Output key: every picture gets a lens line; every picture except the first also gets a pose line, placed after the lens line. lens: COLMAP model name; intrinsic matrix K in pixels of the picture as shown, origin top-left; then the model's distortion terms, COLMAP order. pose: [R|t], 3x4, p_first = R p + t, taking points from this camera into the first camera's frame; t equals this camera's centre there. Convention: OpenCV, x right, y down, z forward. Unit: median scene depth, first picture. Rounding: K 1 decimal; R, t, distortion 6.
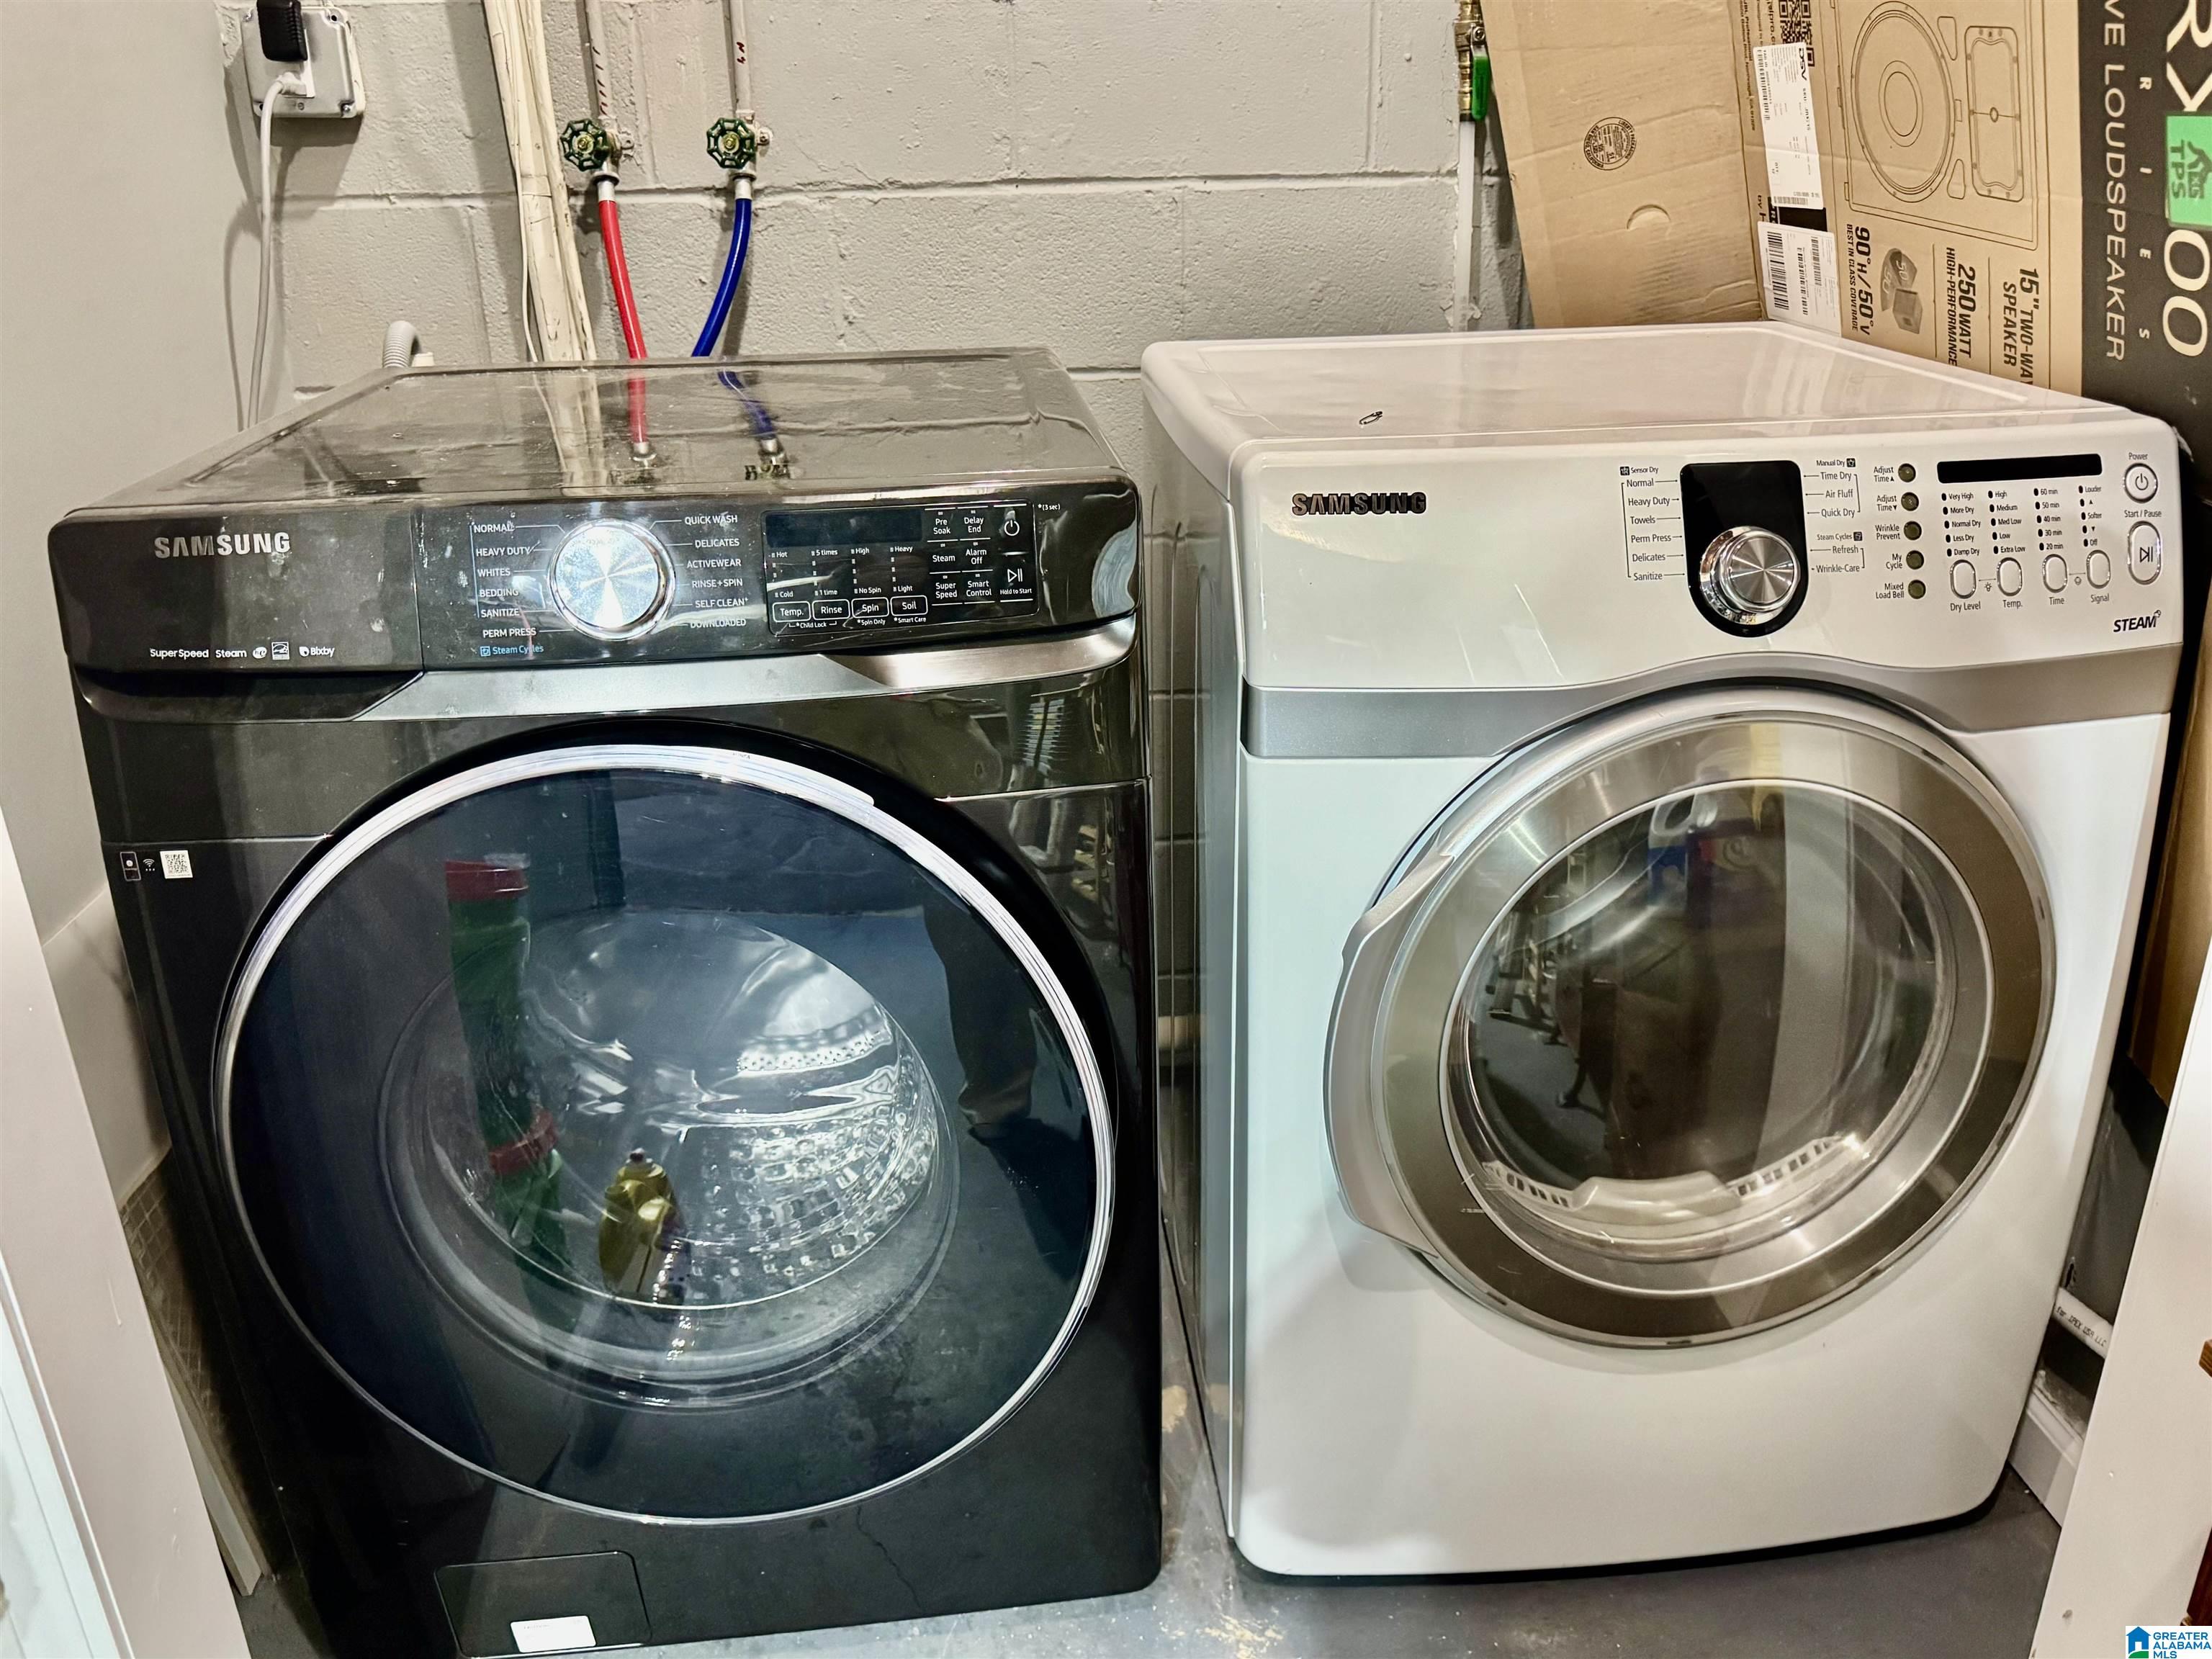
lens RADIAL K [[1709.5, 0, 1106.0], [0, 1709.5, 829.5], [0, 0, 1]] dist [-0.001470, -0.001475]
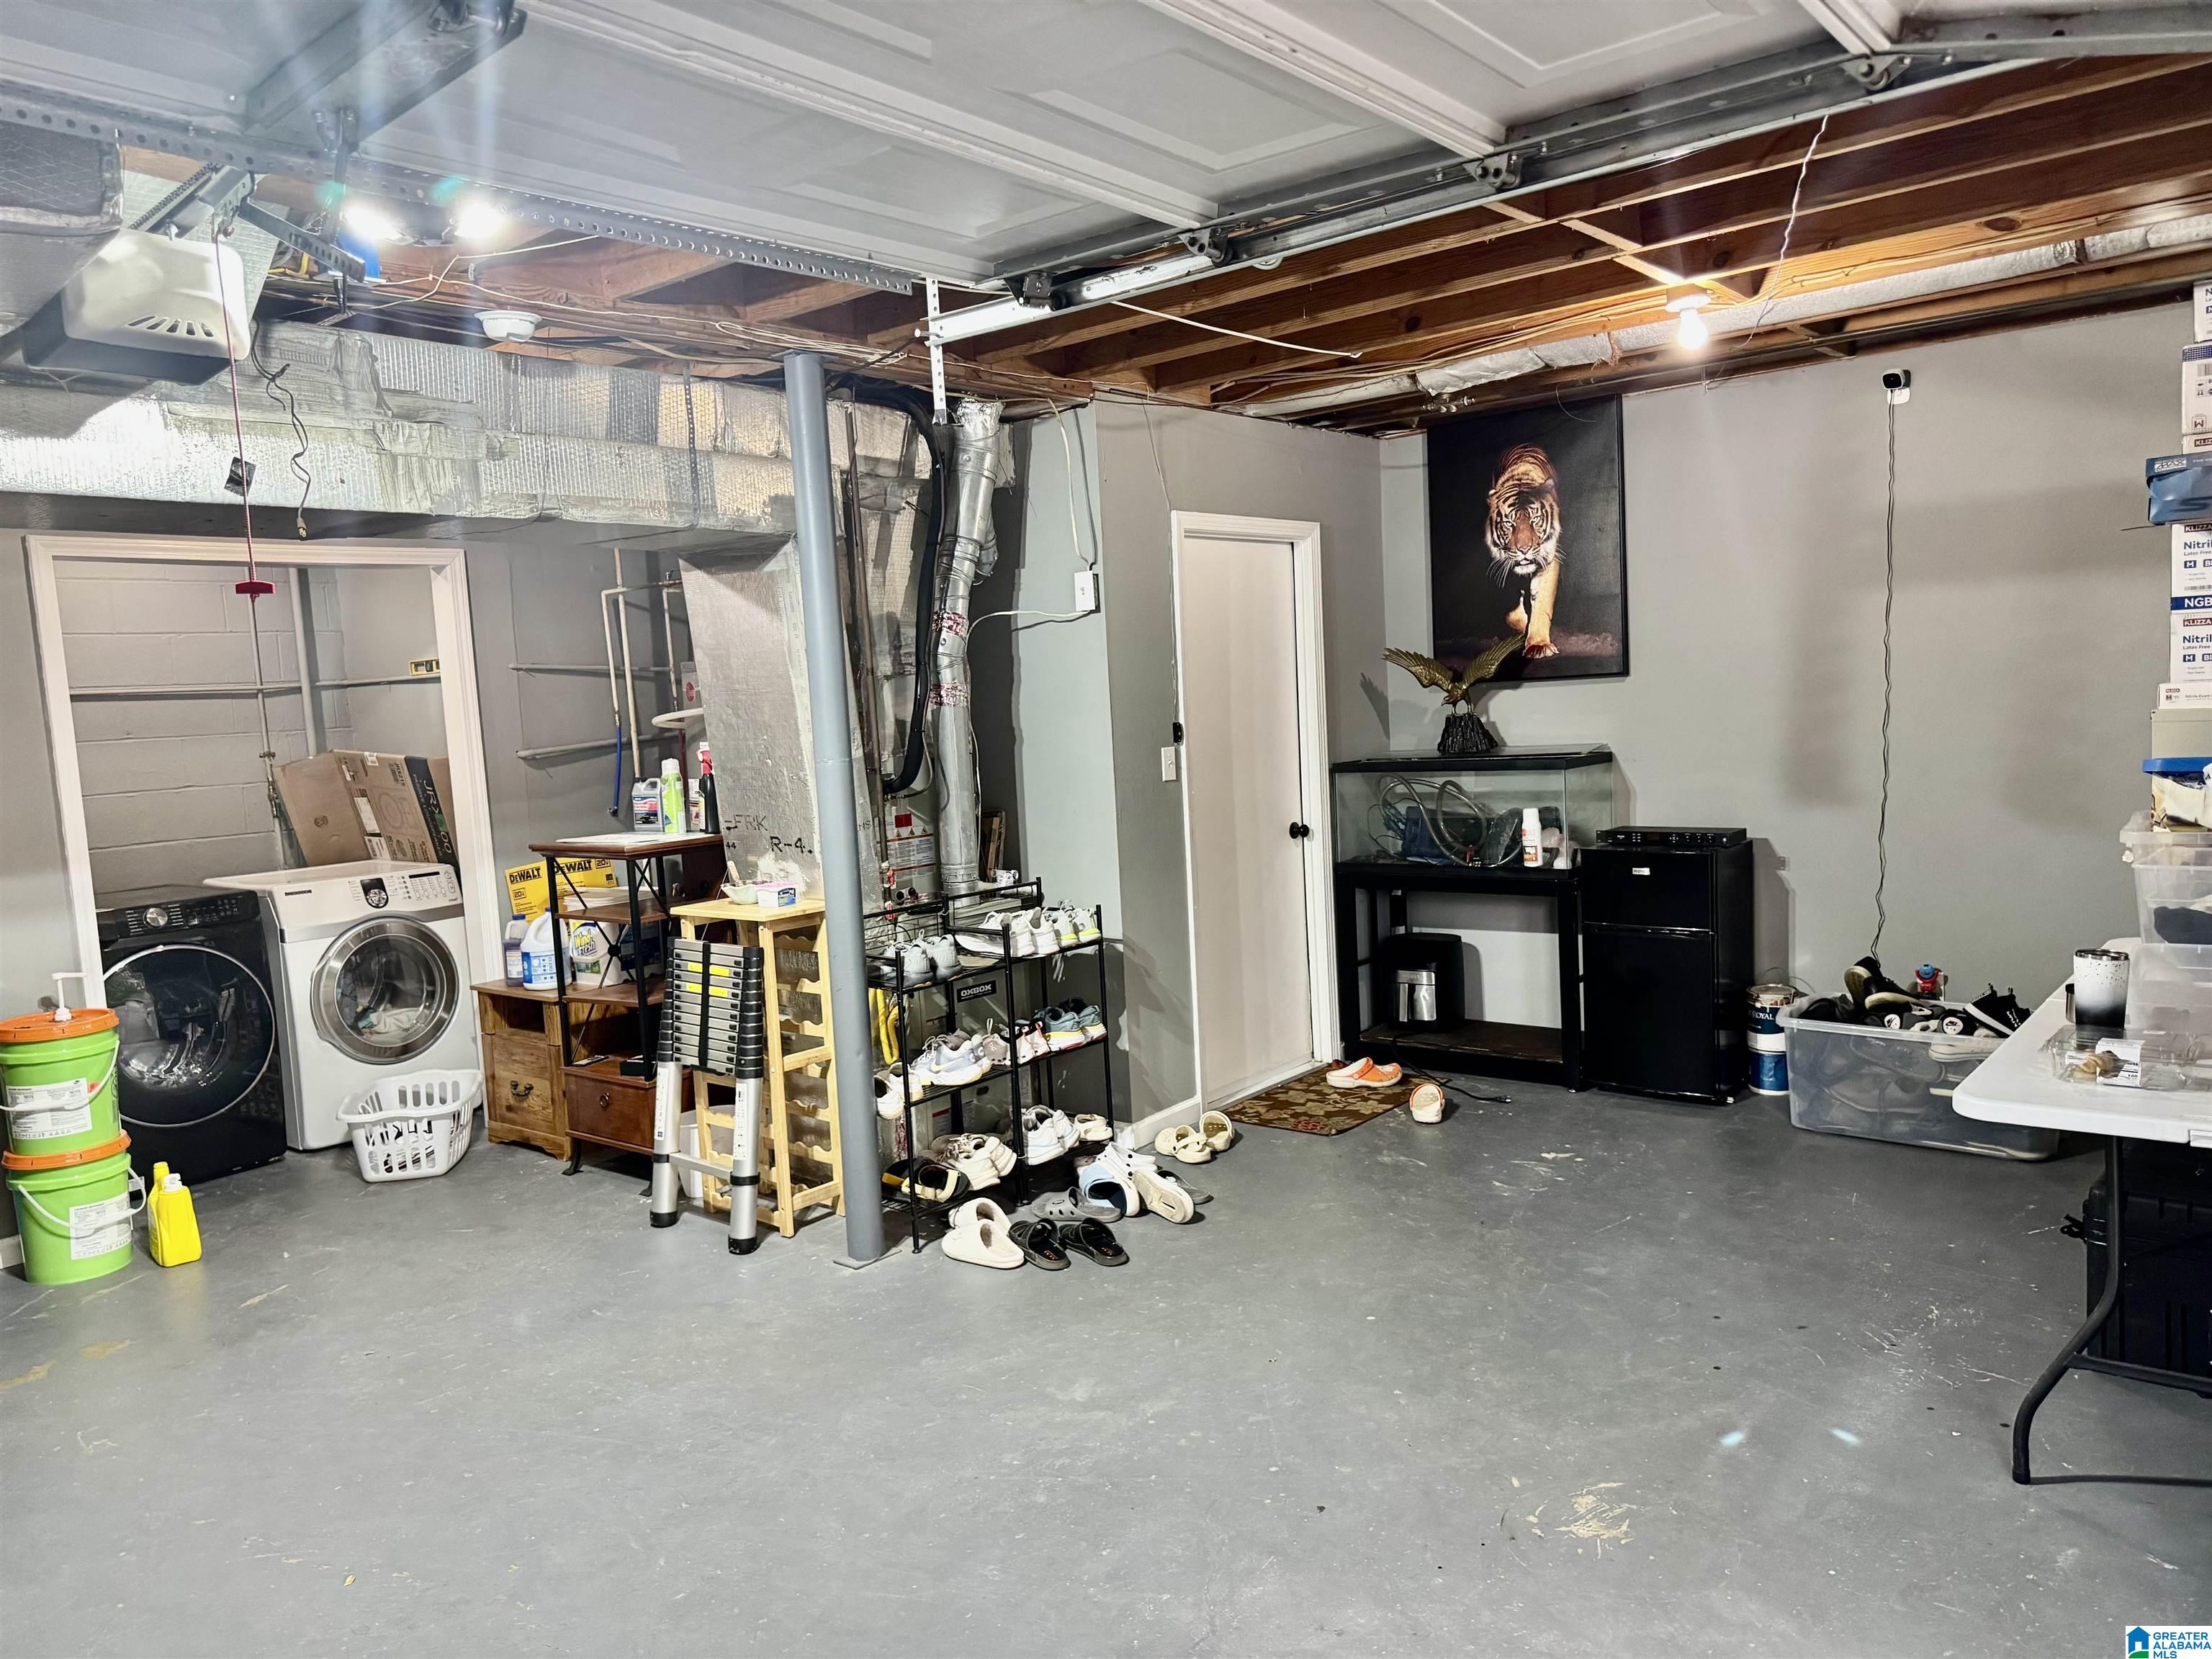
lens RADIAL K [[1558.8, 0, 1106.0], [0, 1558.8, 829.5], [0, 0, 1]] dist [0.006923, -0.005321]
pose [[0.699146, -0.082704, 0.710180, -1.286990], [0.308047, 0.931211, -0.194817, 1.129551], [-0.645215, 0.354974, 0.676529, -3.349460]]
